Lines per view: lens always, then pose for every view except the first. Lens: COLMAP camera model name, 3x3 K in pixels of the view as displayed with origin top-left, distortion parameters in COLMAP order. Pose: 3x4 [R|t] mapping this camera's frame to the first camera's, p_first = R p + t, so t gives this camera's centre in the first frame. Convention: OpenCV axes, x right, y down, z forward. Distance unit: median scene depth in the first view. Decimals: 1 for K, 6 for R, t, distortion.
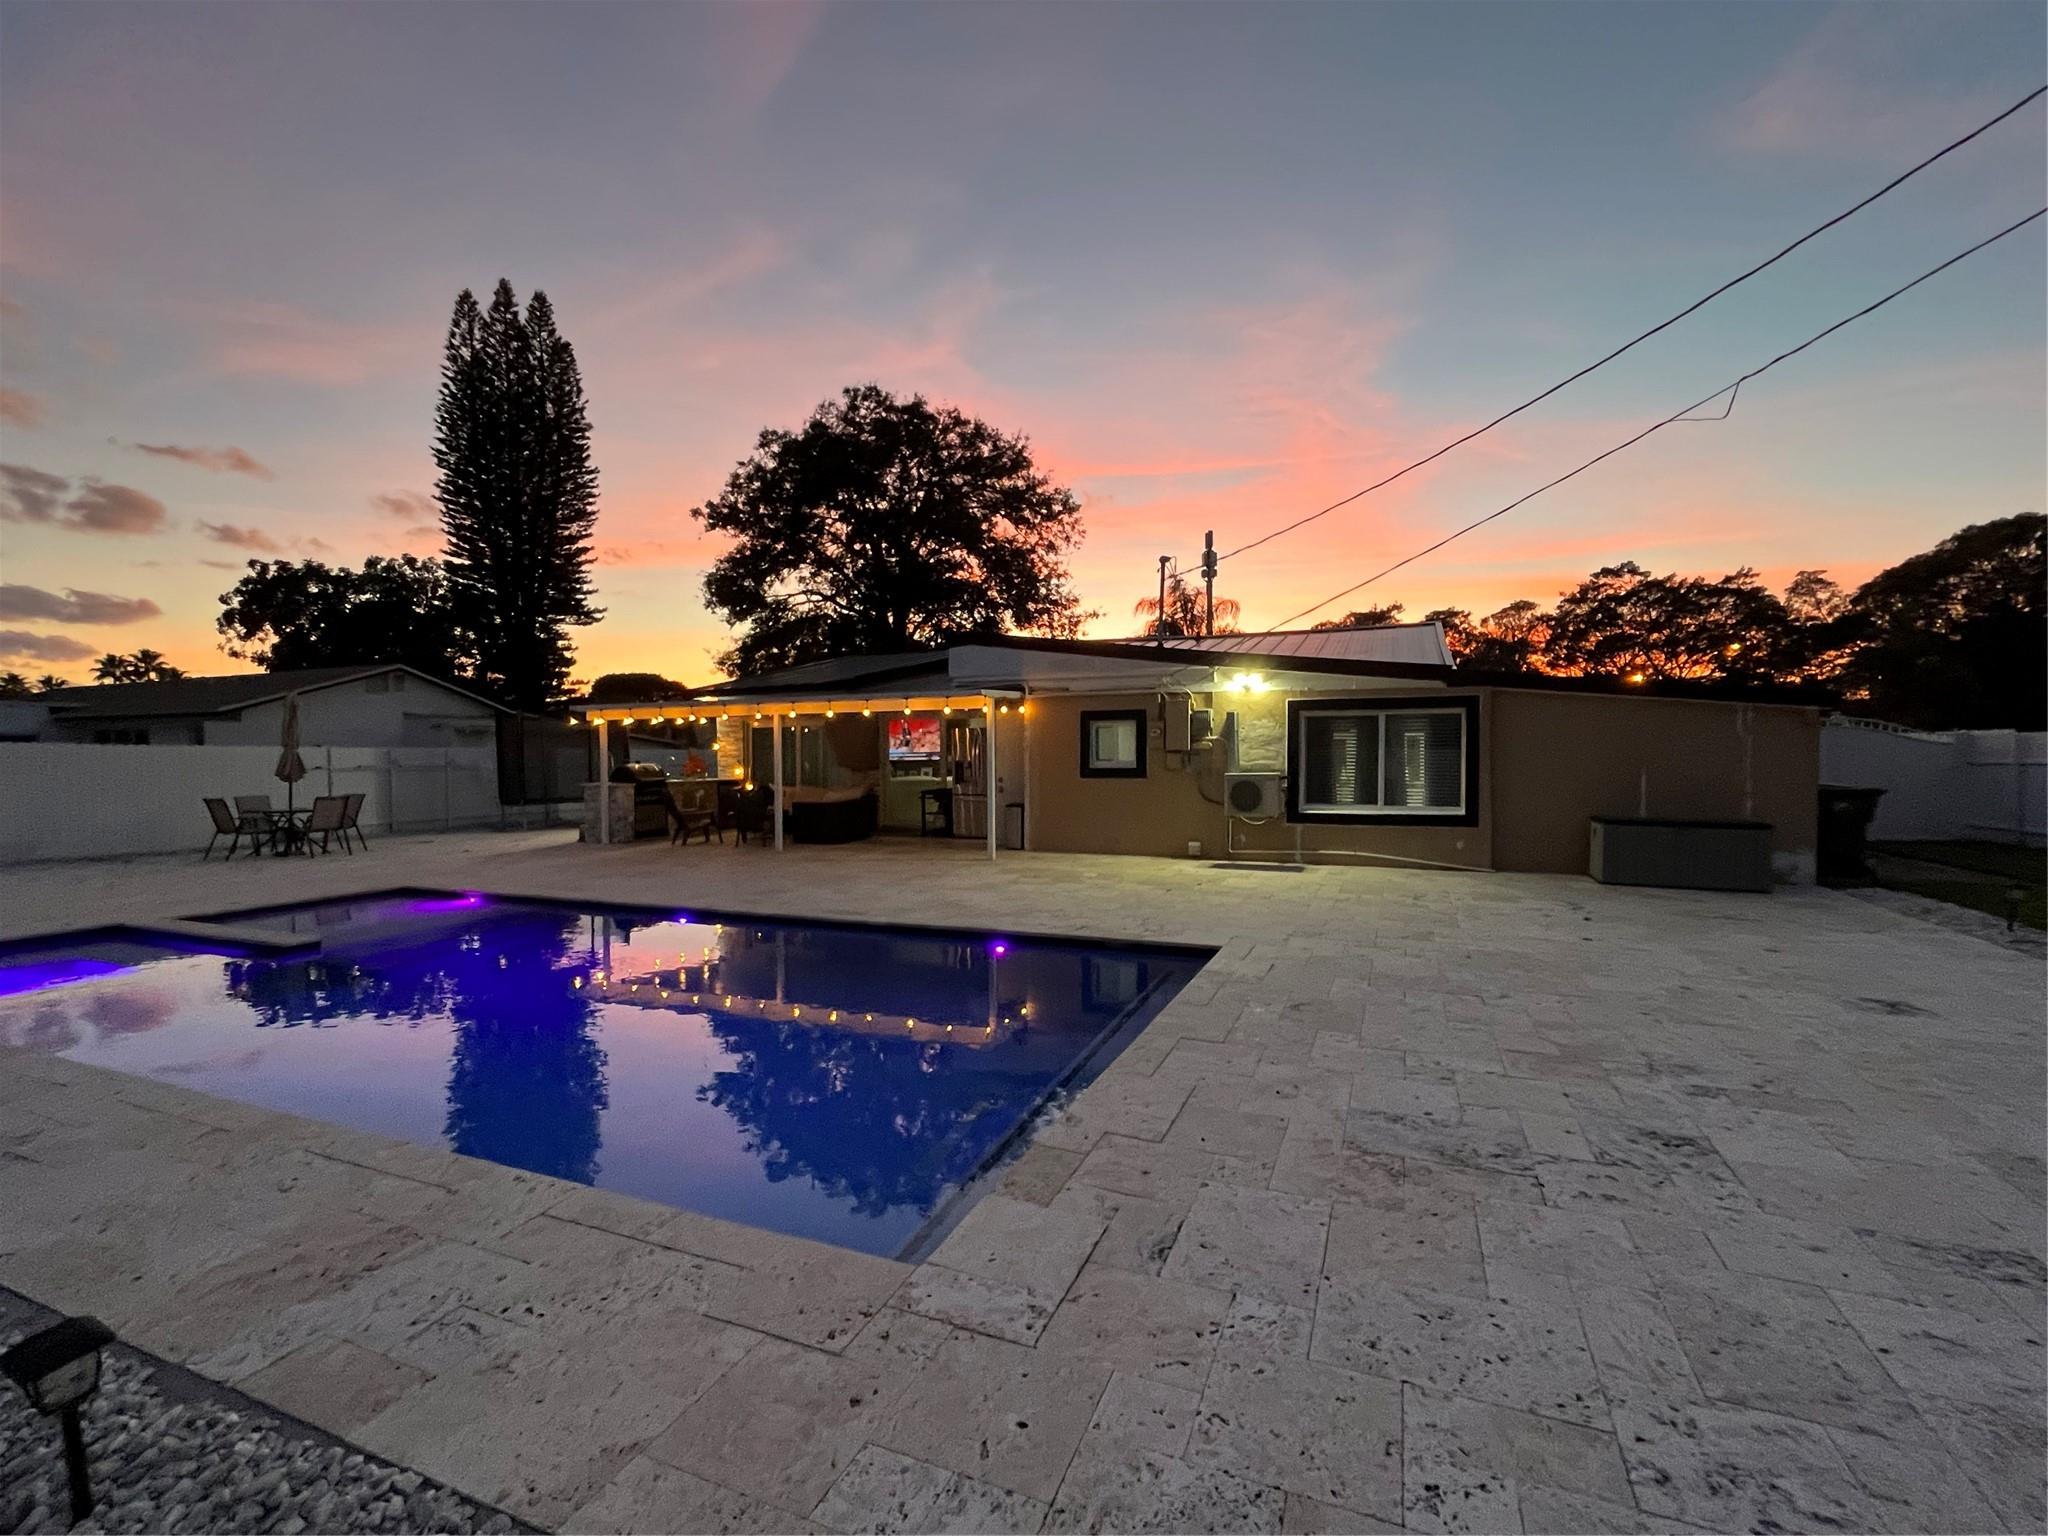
lens RADIAL K [[895.9, 0, 1024.0], [0, 895.9, 768.0], [0, 0, 1]] dist [0.000175, 0.000006]
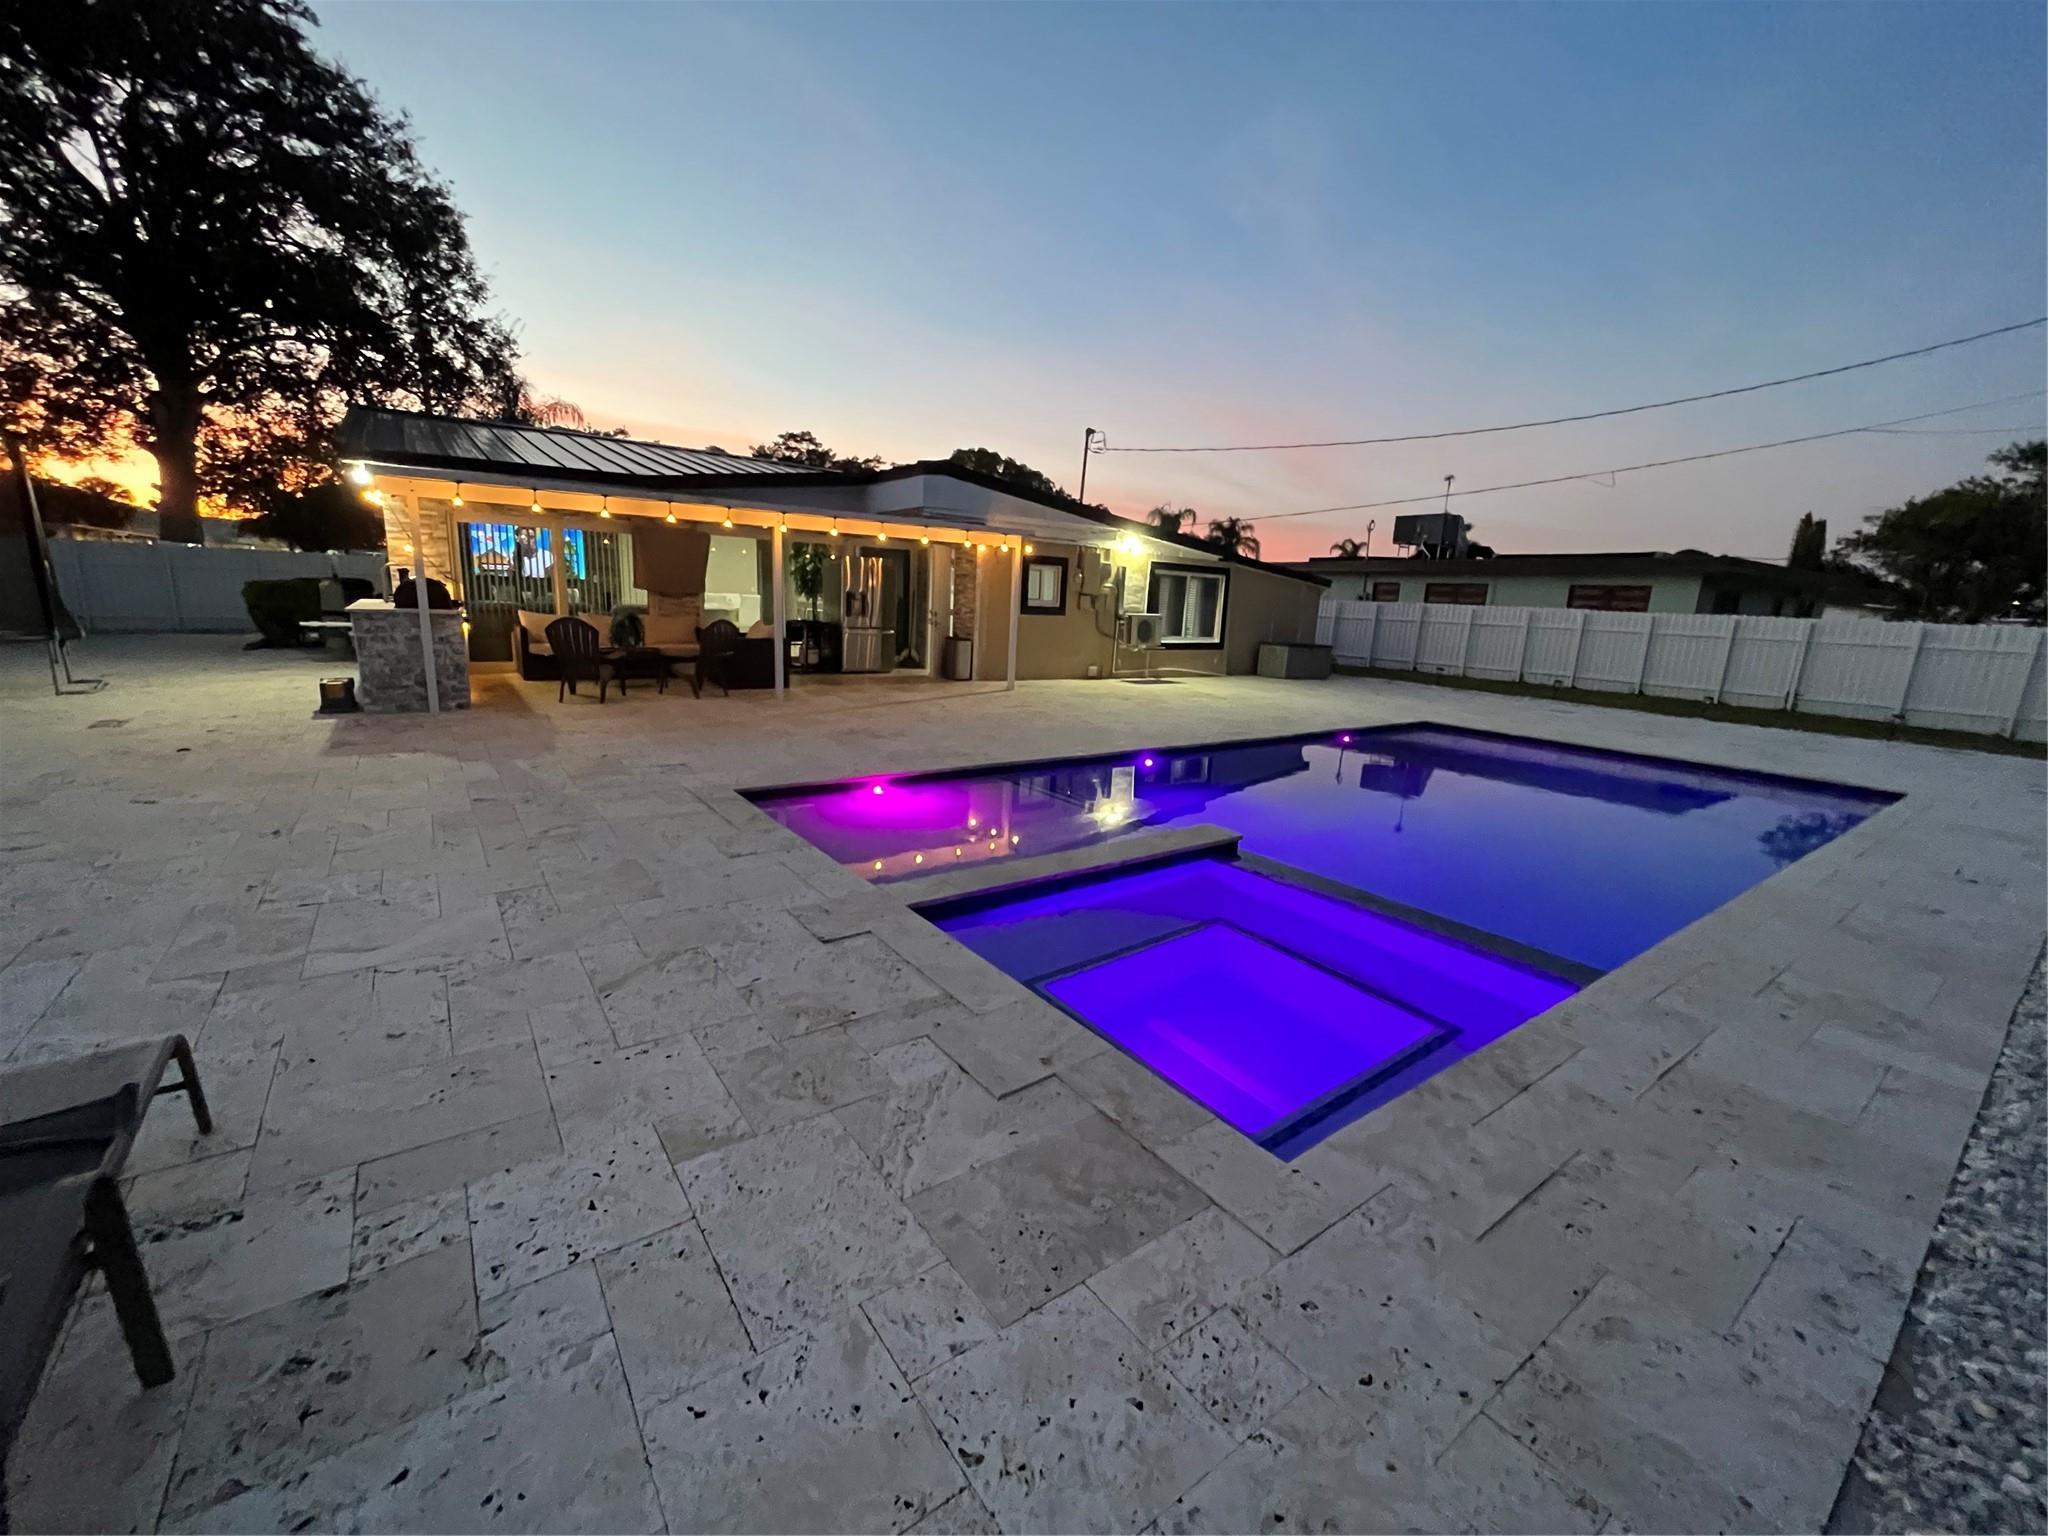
lens RADIAL K [[823.0, 0, 1024.0], [0, 823.0, 768.0], [0, 0, 1]] dist [-0.004363, -0.000397]
pose [[0.507658, -0.145852, 0.849123, -0.922460], [-0.036549, 0.981034, 0.190361, 0.003888], [-0.860783, -0.127673, 0.492699, 0.489442]]
